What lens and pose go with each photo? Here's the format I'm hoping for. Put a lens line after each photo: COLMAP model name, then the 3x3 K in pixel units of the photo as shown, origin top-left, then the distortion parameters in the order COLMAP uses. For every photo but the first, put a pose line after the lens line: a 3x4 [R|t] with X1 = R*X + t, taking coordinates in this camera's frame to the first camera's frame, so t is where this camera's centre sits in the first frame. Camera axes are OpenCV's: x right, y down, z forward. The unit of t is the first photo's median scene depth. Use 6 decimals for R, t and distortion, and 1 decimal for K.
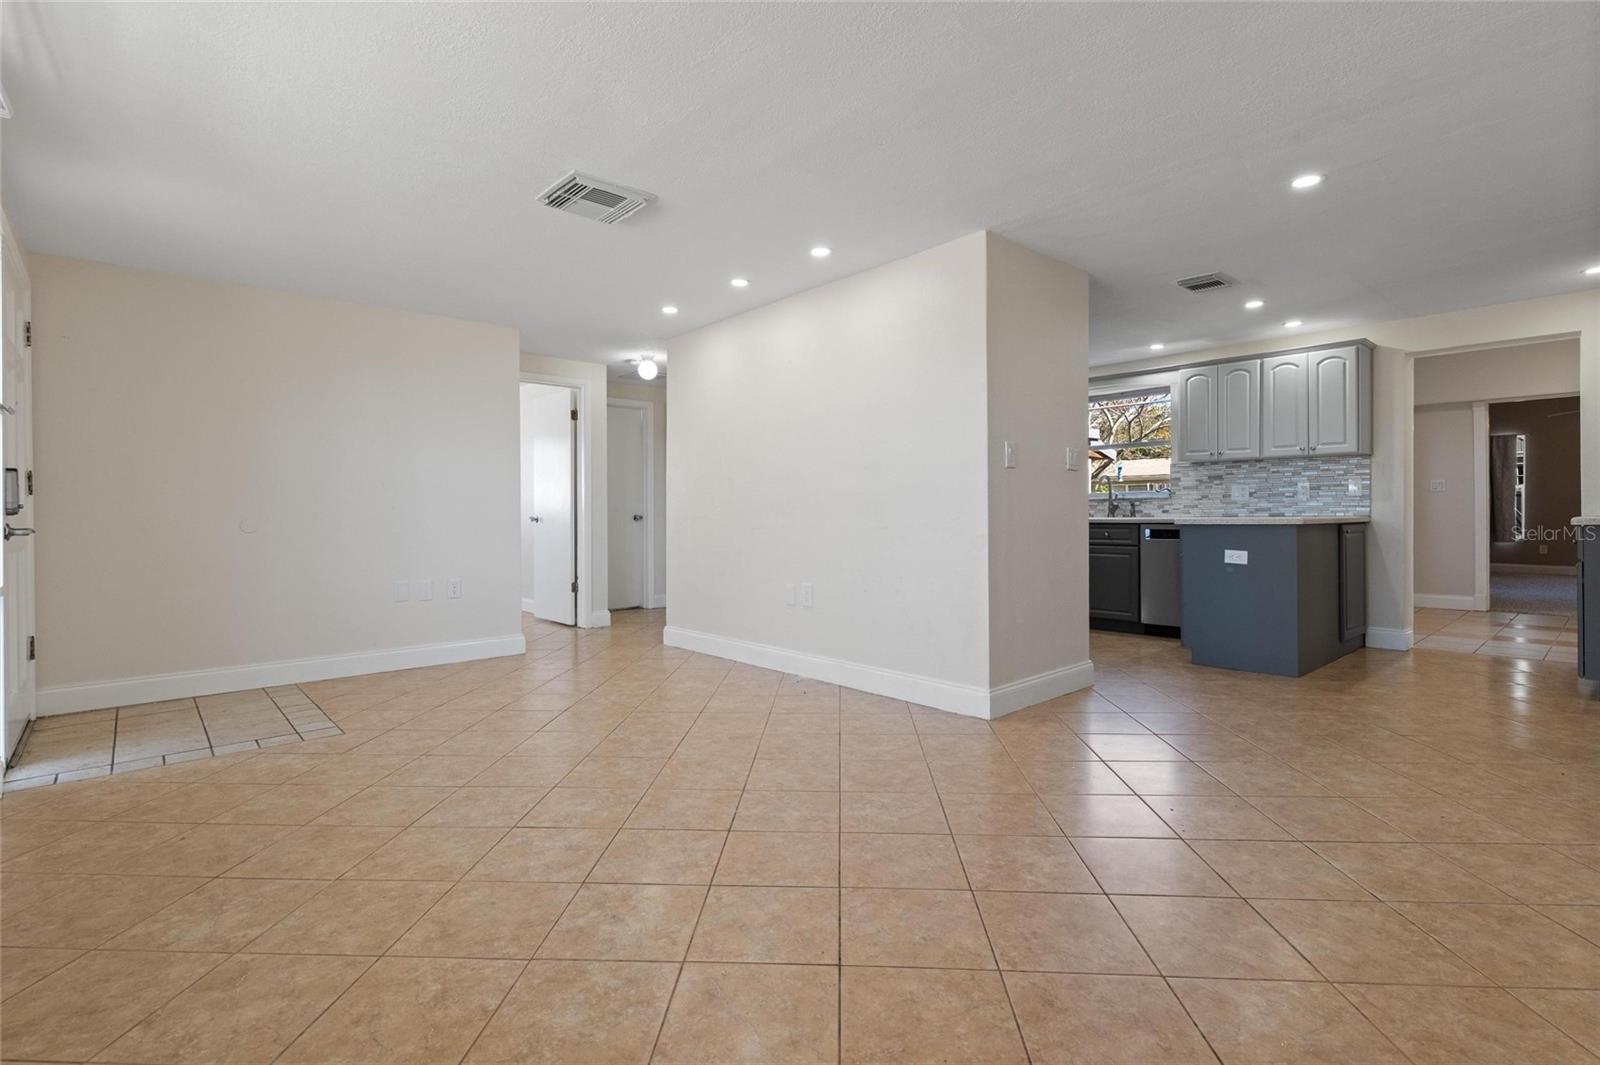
lens RADIAL K [[751.7, 0, 800.0], [0, 751.7, 532.5], [0, 0, 1]] dist [0.002013, 0.000016]
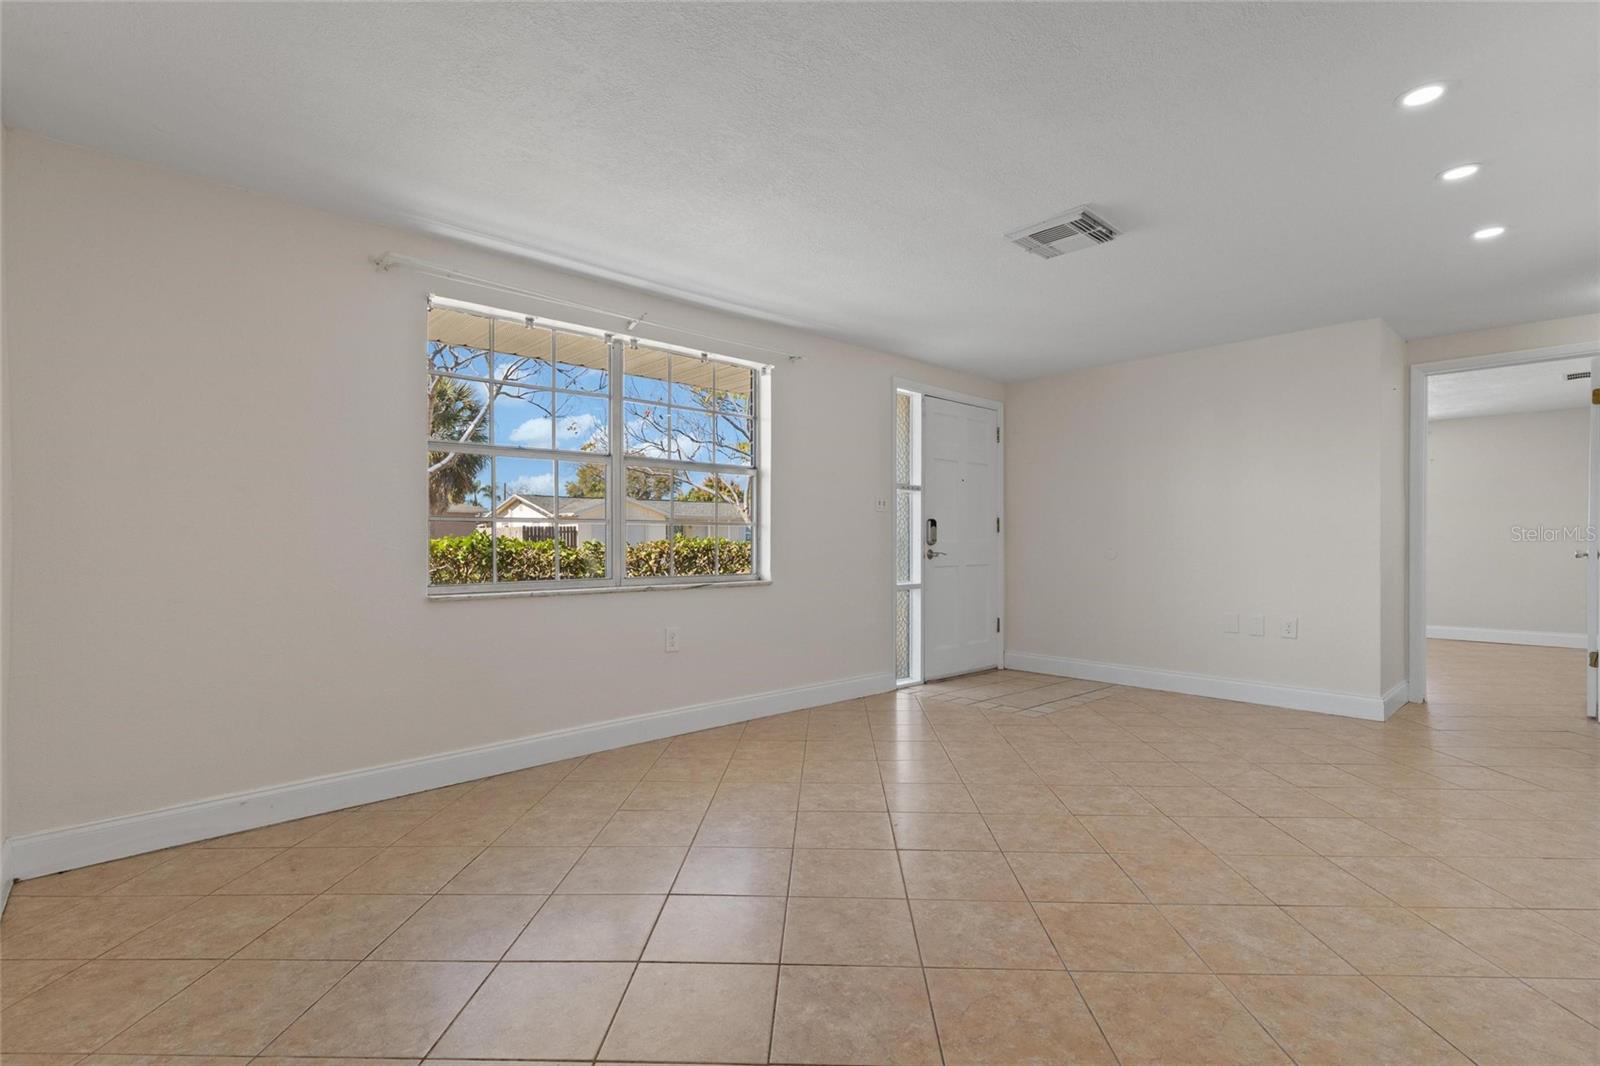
lens RADIAL K [[752.0, 0, 804.9], [0, 752.0, 547.9], [0, 0, 1]] dist [0.000624, -0.000302]
pose [[0.021946, 0.013960, -0.999662, 0.803855], [-0.028891, 0.999494, 0.013323, -0.032758], [0.999342, 0.028589, 0.022339, 0.701414]]
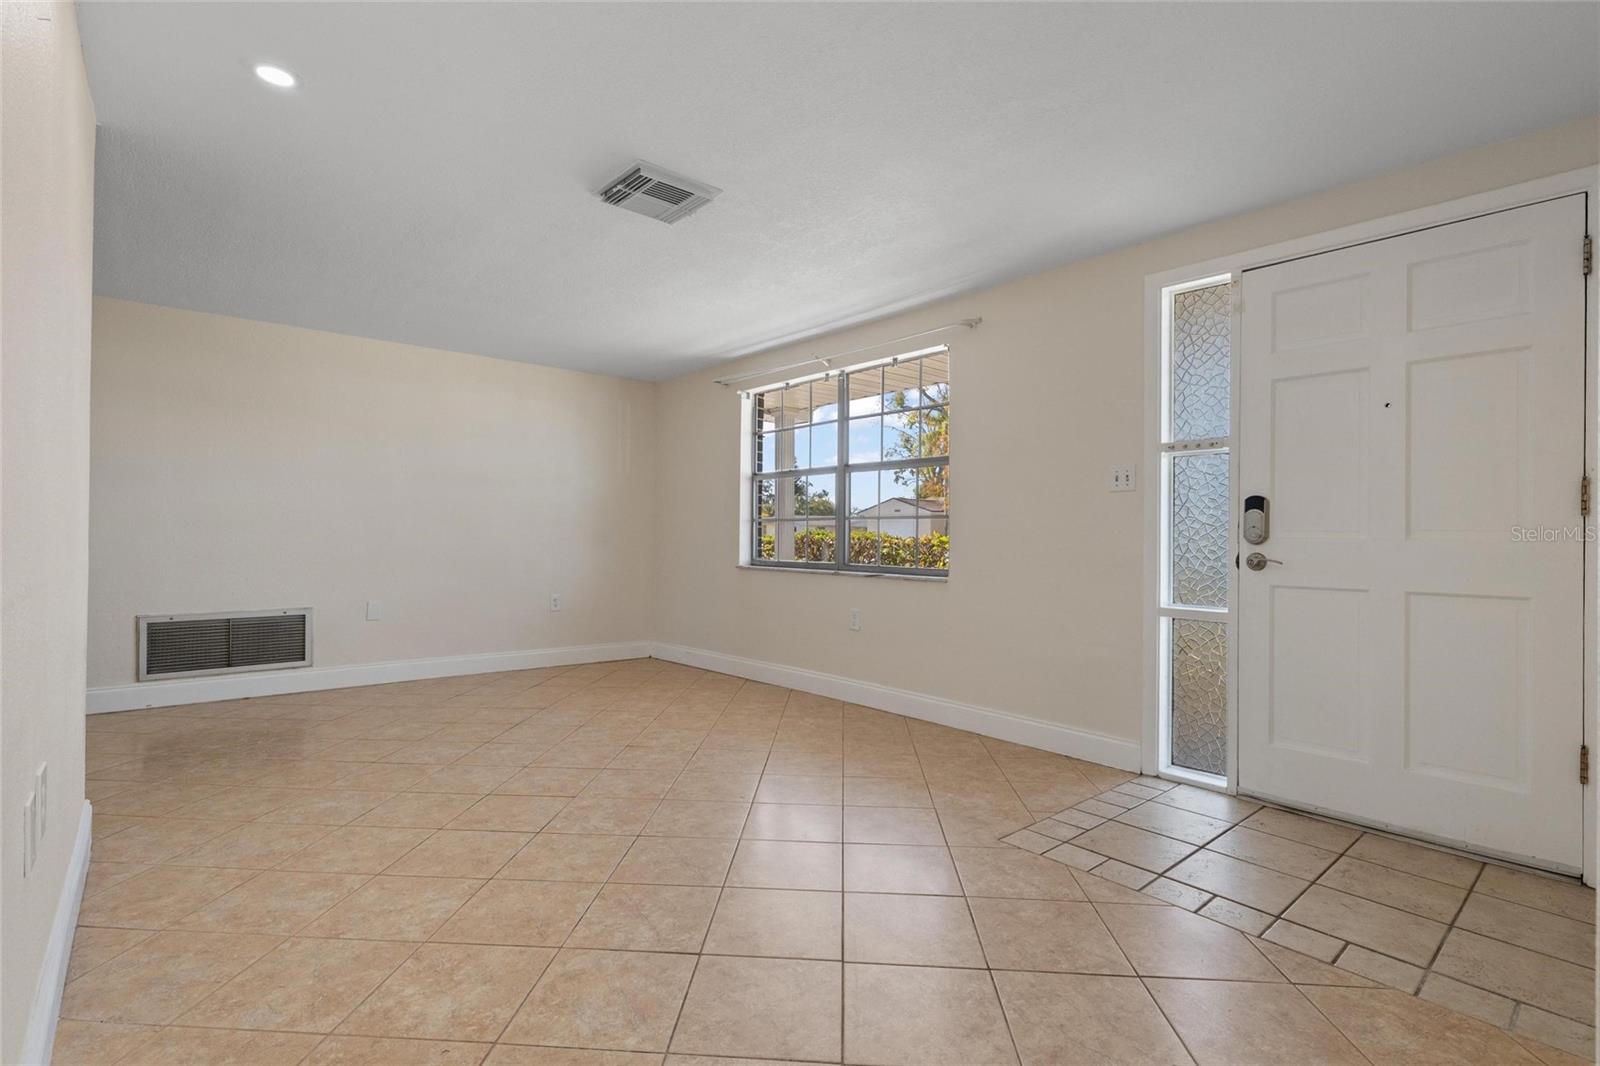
lens RADIAL K [[751.7, 0, 800.0], [0, 751.7, 533.0], [0, 0, 1]] dist [0.002013, 0.000016]
pose [[-0.999952, -0.002753, 0.009352, -0.509417], [-0.002488, 0.999597, 0.028267, -0.067461], [-0.009426, 0.028242, -0.999557, 2.119219]]
